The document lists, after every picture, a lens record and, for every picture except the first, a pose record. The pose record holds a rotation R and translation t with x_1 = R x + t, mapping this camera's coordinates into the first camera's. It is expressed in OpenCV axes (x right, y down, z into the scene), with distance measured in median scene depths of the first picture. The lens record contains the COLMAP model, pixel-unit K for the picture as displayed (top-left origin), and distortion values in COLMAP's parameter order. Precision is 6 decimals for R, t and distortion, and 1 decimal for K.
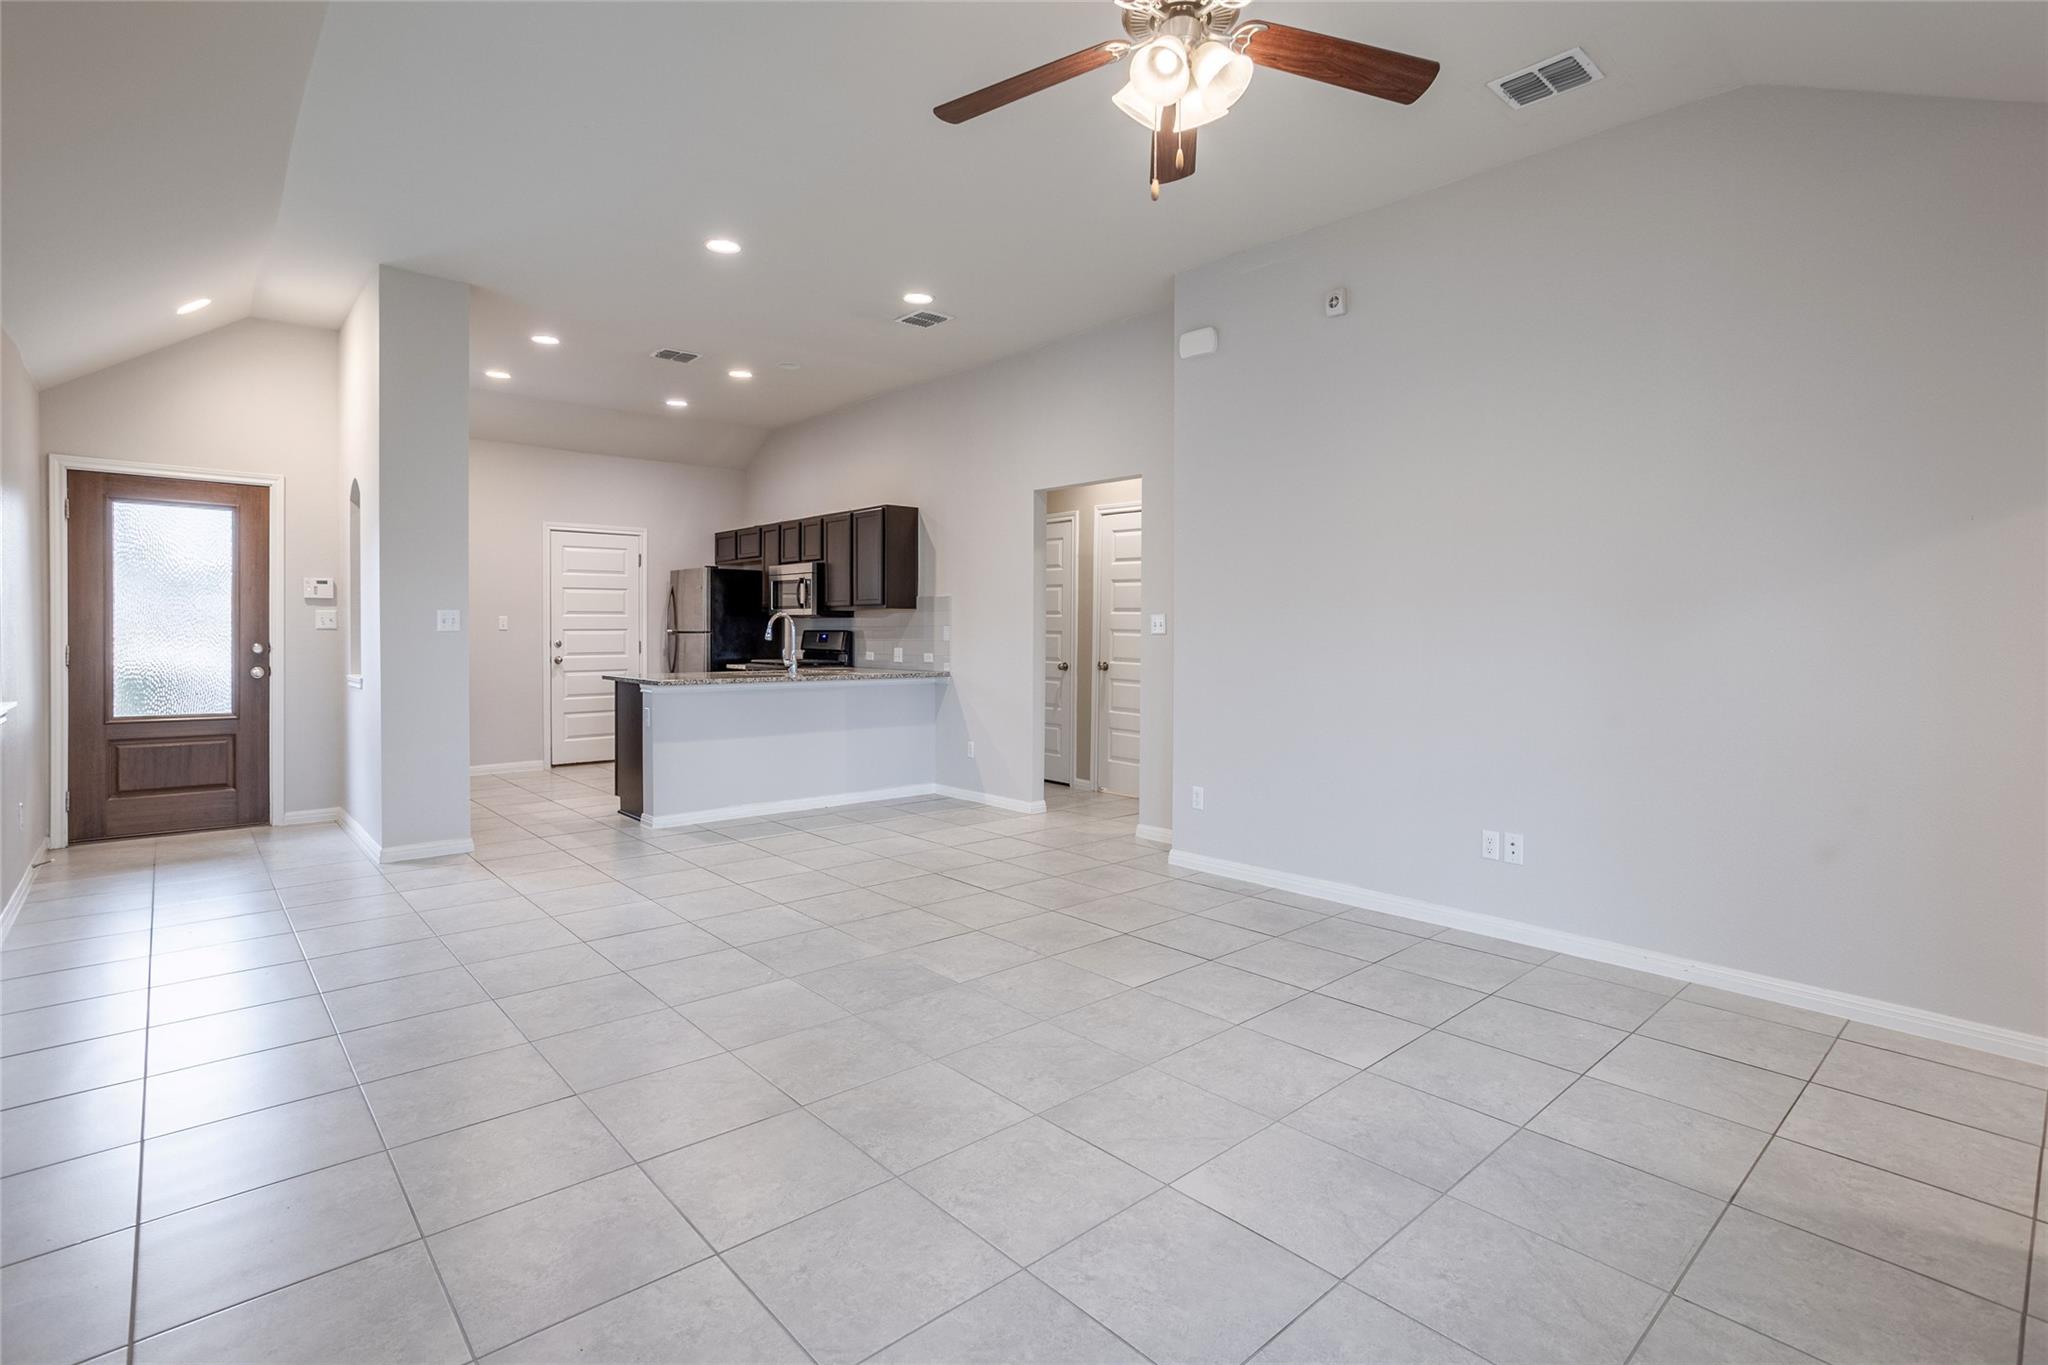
lens RADIAL K [[1005.5, 0, 1096.2], [0, 1005.5, 656.9], [0, 0, 1]] dist [-0.055855, 0.043799]
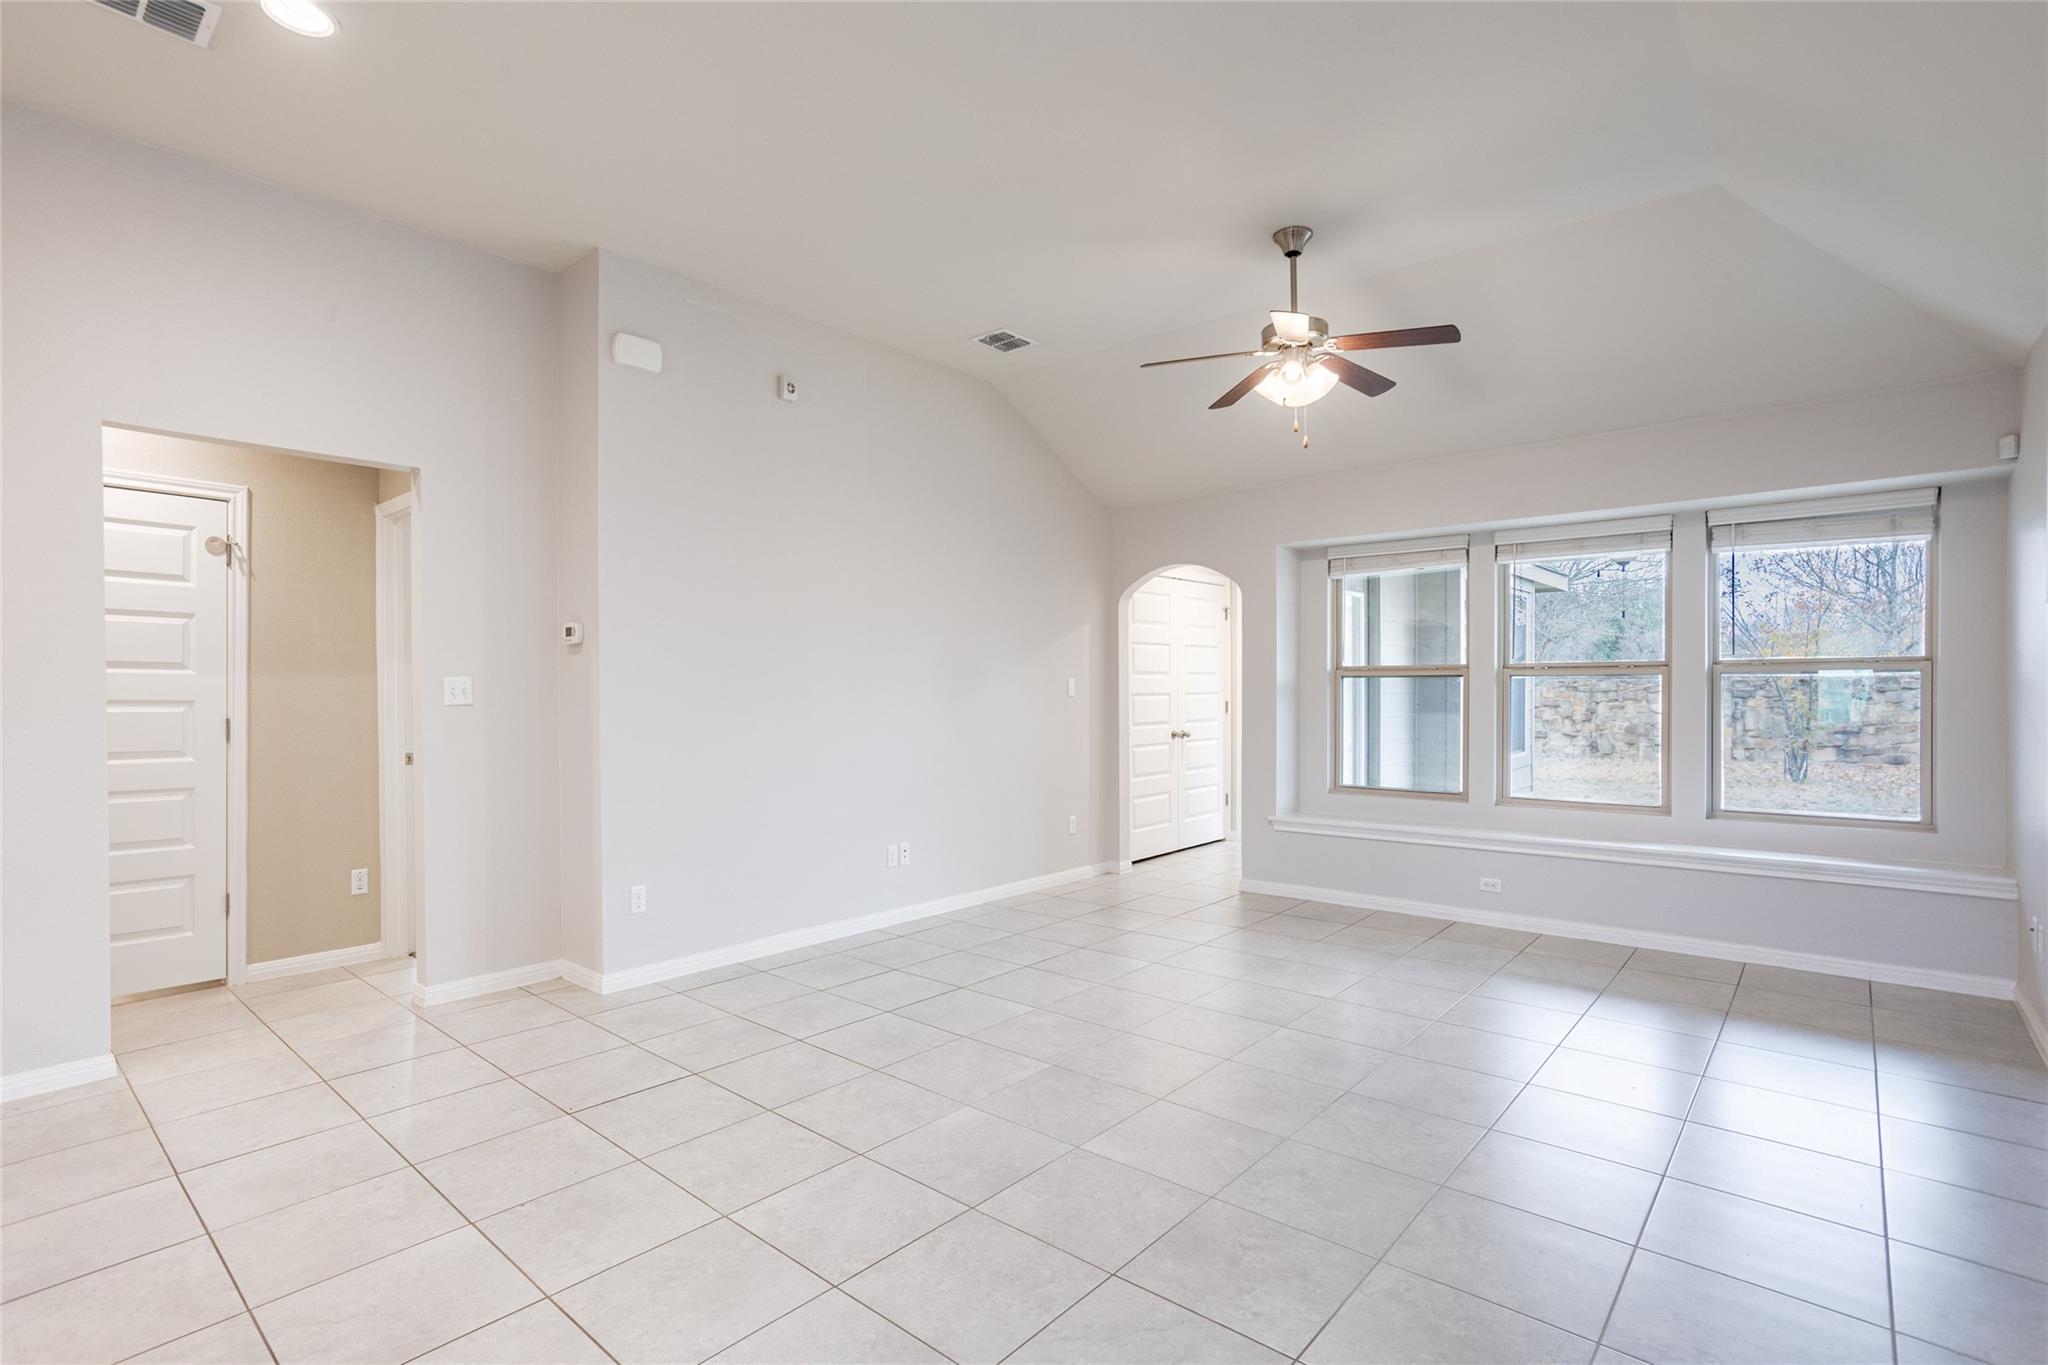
lens RADIAL K [[976.1, 0, 1026.4], [0, 976.1, 706.3], [0, 0, 1]] dist [-0.012564, 0.000748]
pose [[-0.099778, -0.022845, 0.994747, -1.099717], [0.033074, 0.999108, 0.026263, -0.045937], [-0.994460, 0.035521, -0.098934, 1.147875]]
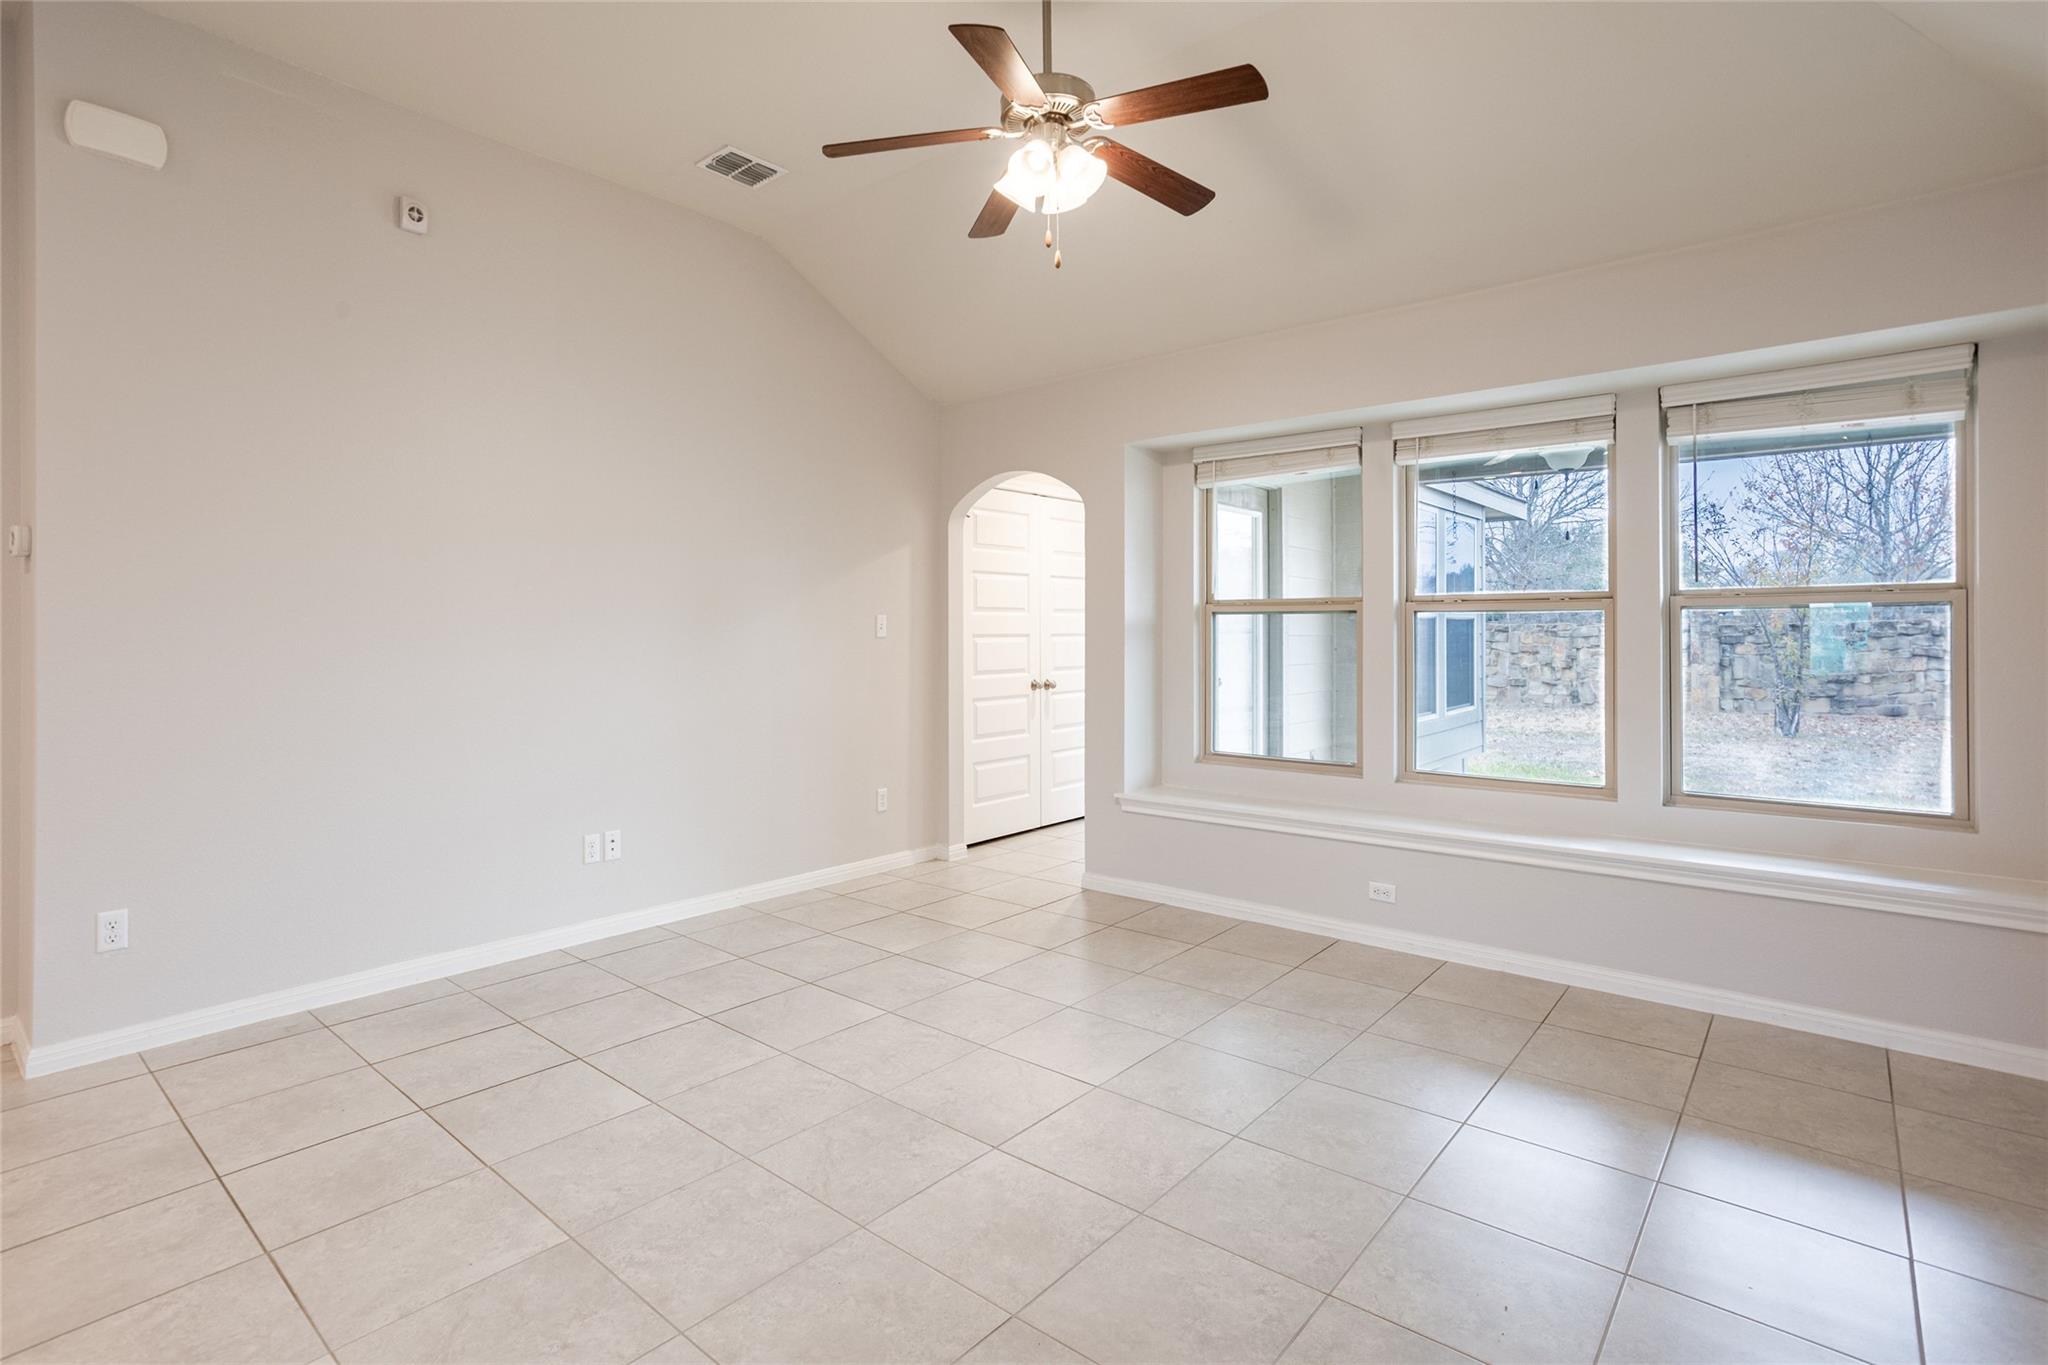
lens RADIAL K [[975.8, 0, 1058.0], [0, 975.8, 631.1], [0, 0, 1]] dist [-0.027314, 0.010582]
pose [[-0.122402, -0.002980, 0.992476, -0.700277], [0.028707, 0.999566, 0.006541, -0.021792], [-0.992065, 0.029292, -0.122263, 0.749614]]
